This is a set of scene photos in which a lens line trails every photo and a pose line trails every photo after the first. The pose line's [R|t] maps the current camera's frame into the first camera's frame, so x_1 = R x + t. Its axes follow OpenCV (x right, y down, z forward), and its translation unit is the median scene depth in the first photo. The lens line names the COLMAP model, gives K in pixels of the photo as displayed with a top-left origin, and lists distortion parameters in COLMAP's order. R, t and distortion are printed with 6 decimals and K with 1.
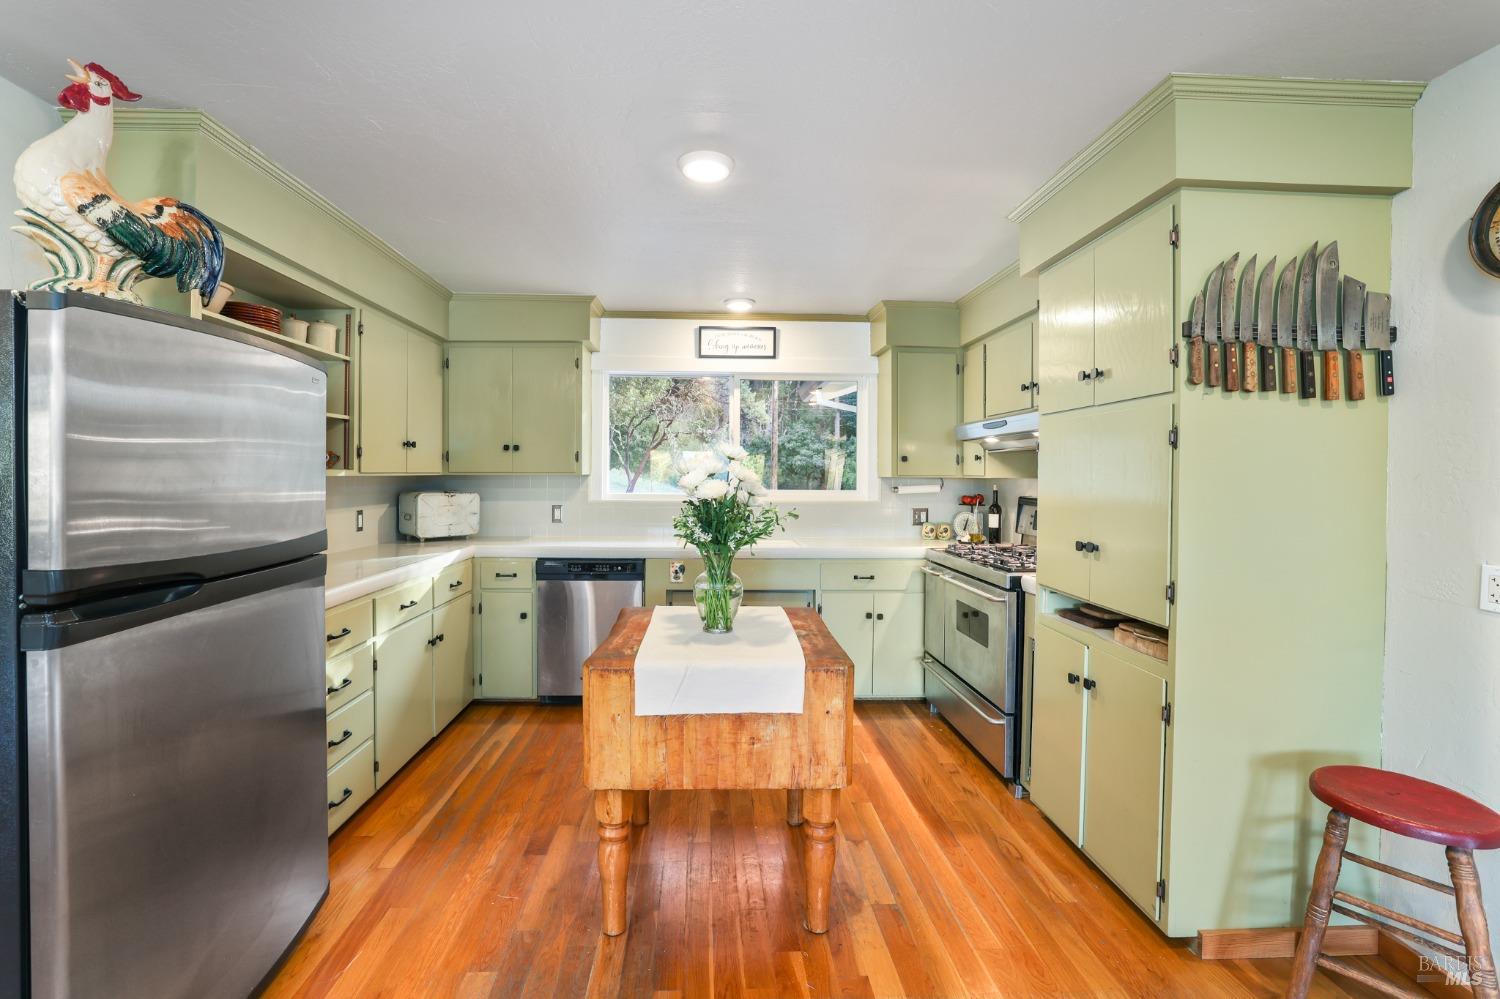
lens RADIAL K [[647.1, 0, 726.7], [0, 647.1, 475.8], [0, 0, 1]] dist [-0.038799, 0.011722]
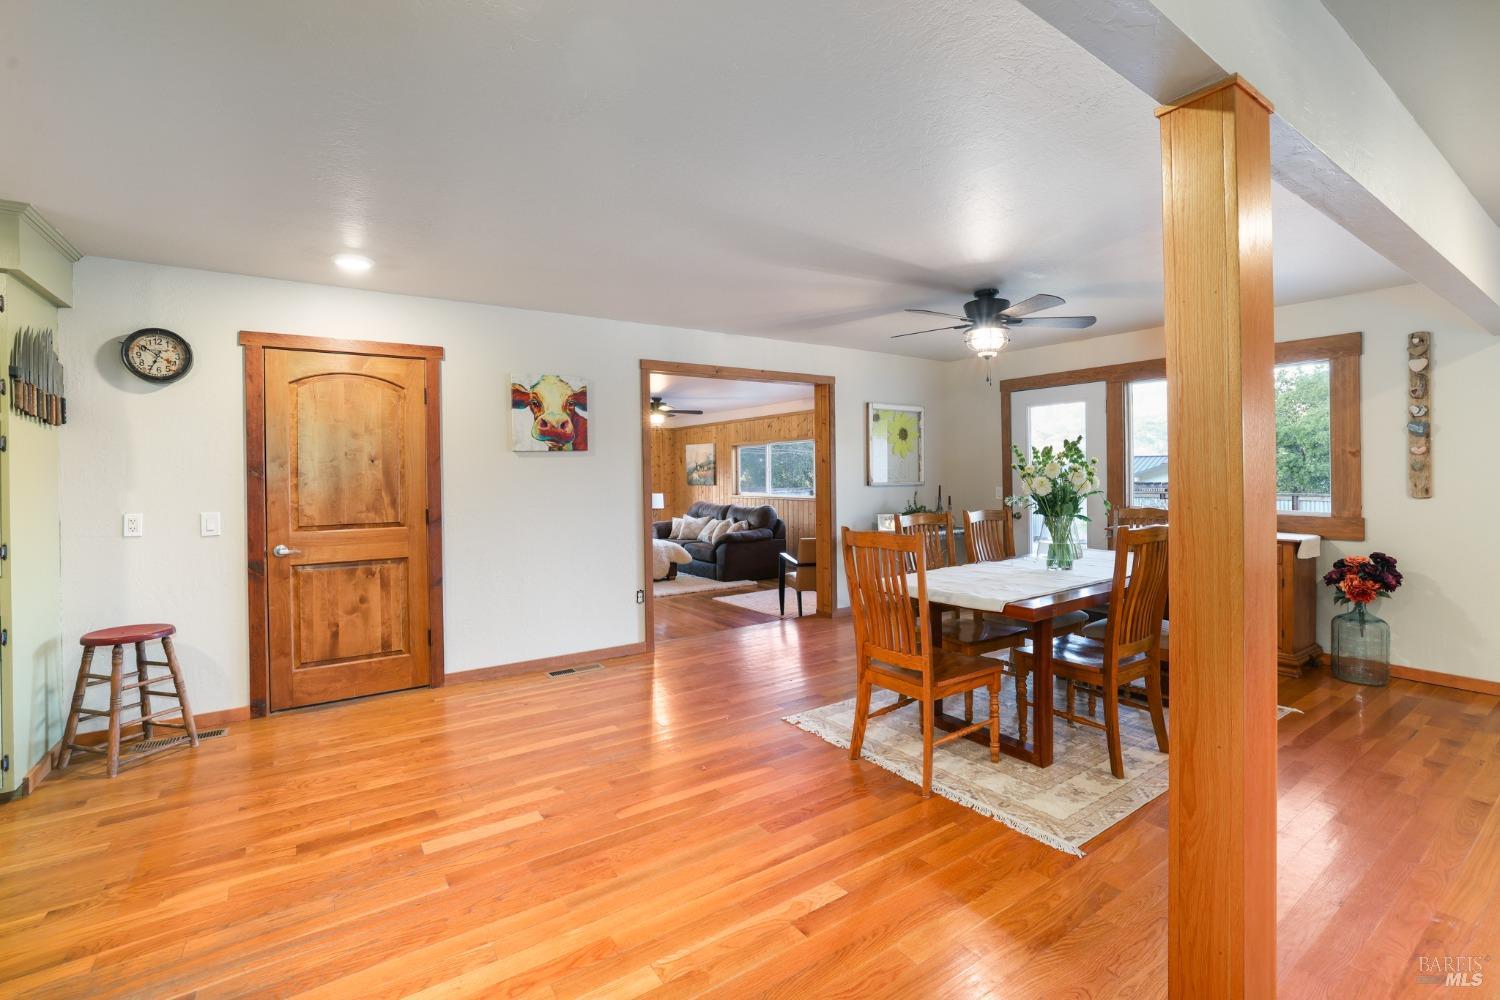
lens RADIAL K [[647.1, 0, 765.0], [0, 647.1, 475.9], [0, 0, 1]] dist [-0.038799, 0.011722]
pose [[-0.546220, -0.003127, 0.837636, -0.680883], [0.011404, 0.999873, 0.011169, 0.007729], [-0.837564, 0.015653, -0.546115, 0.159195]]
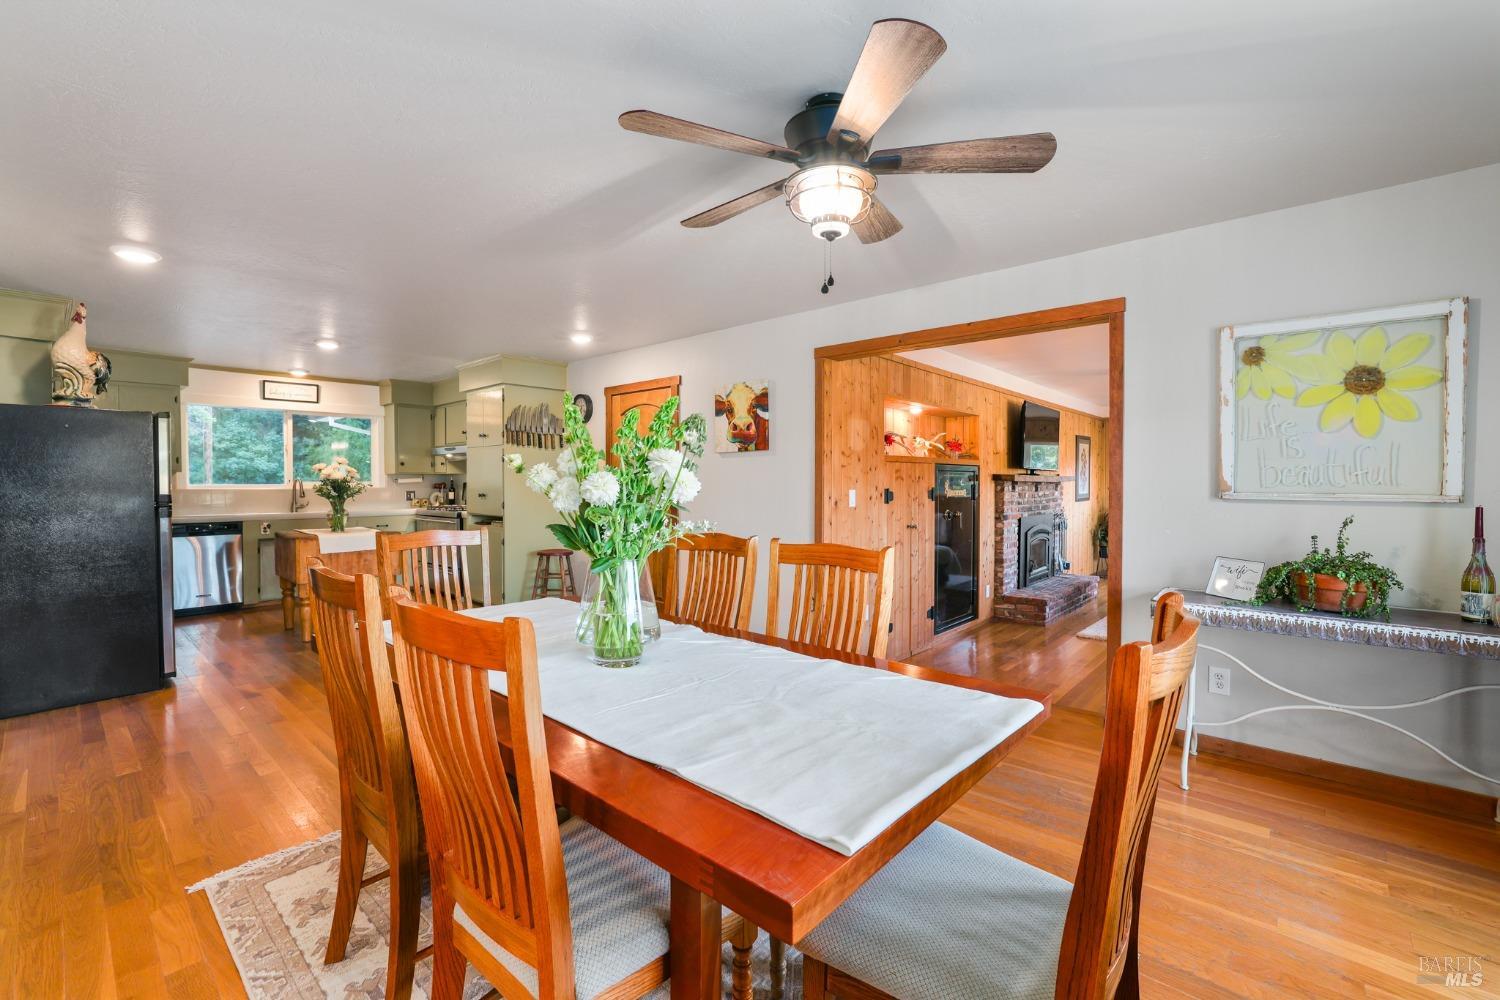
lens RADIAL K [[647.1, 0, 741.3], [0, 647.1, 489.5], [0, 0, 1]] dist [-0.038799, 0.011722]
pose [[0.692847, -0.016545, 0.720895, -0.420022], [0.006658, 0.999841, 0.016548, 0.026309], [-0.721054, -0.006666, 0.692847, -1.088776]]
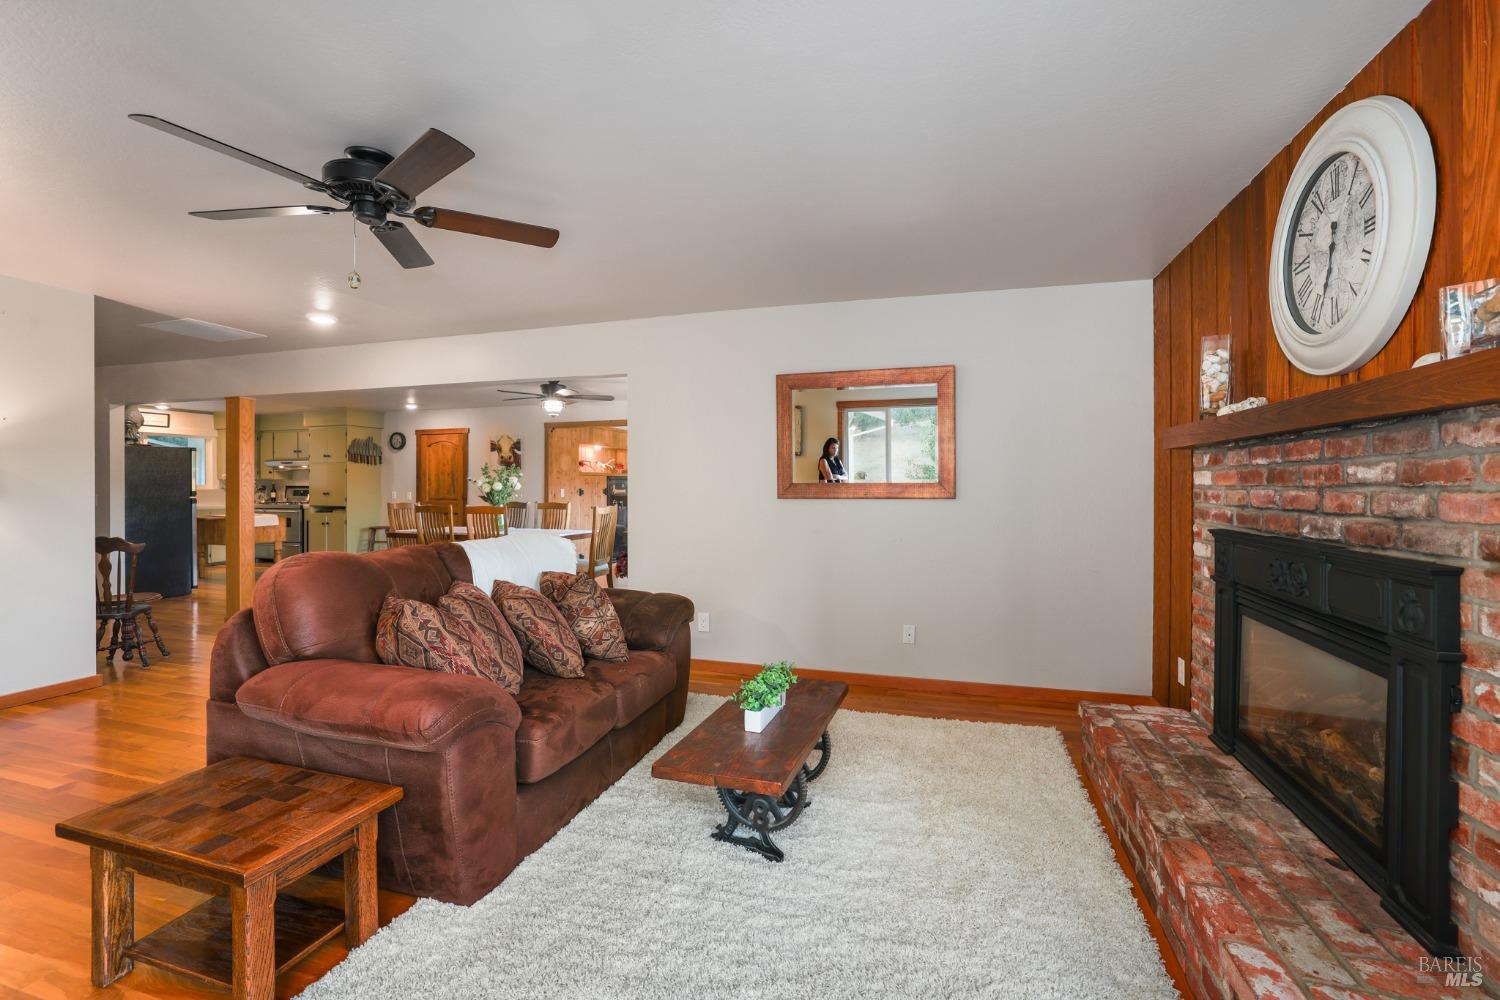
lens RADIAL K [[647.1, 0, 747.4], [0, 647.1, 485.3], [0, 0, 1]] dist [-0.038799, 0.011722]
pose [[0.321722, -0.006567, 0.946811, -1.627239], [0.004085, 0.999976, 0.005548, 0.022488], [-0.946825, 0.002083, 0.321742, -1.943488]]
